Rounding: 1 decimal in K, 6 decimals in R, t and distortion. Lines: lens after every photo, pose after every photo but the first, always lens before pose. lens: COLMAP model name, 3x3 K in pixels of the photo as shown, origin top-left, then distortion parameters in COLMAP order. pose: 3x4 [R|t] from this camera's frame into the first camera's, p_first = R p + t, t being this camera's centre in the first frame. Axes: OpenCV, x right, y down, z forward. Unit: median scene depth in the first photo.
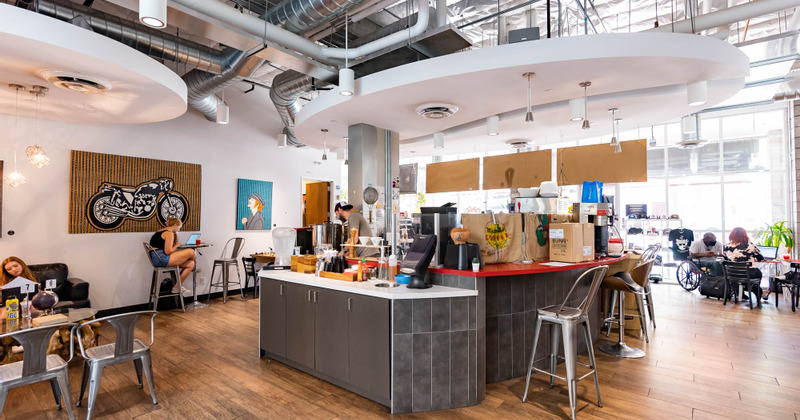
lens RADIAL K [[373.1, 0, 402.6], [0, 373.1, 209.2], [0, 0, 1]] dist [-0.000269, 0.000072]
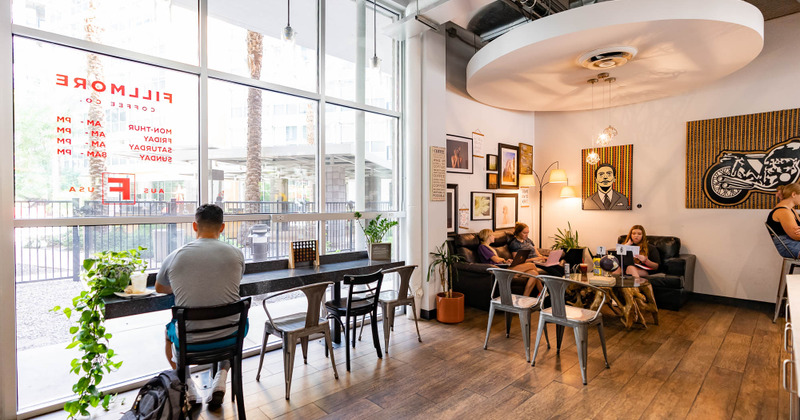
lens RADIAL K [[373.1, 0, 402.6], [0, 373.1, 209.2], [0, 0, 1]] dist [-0.000269, 0.000072]
pose [[-0.123147, 0.011896, -0.992317, 0.157893], [0.022037, 0.999714, 0.009250, 0.040367], [0.992144, -0.020729, -0.123374, 0.364017]]
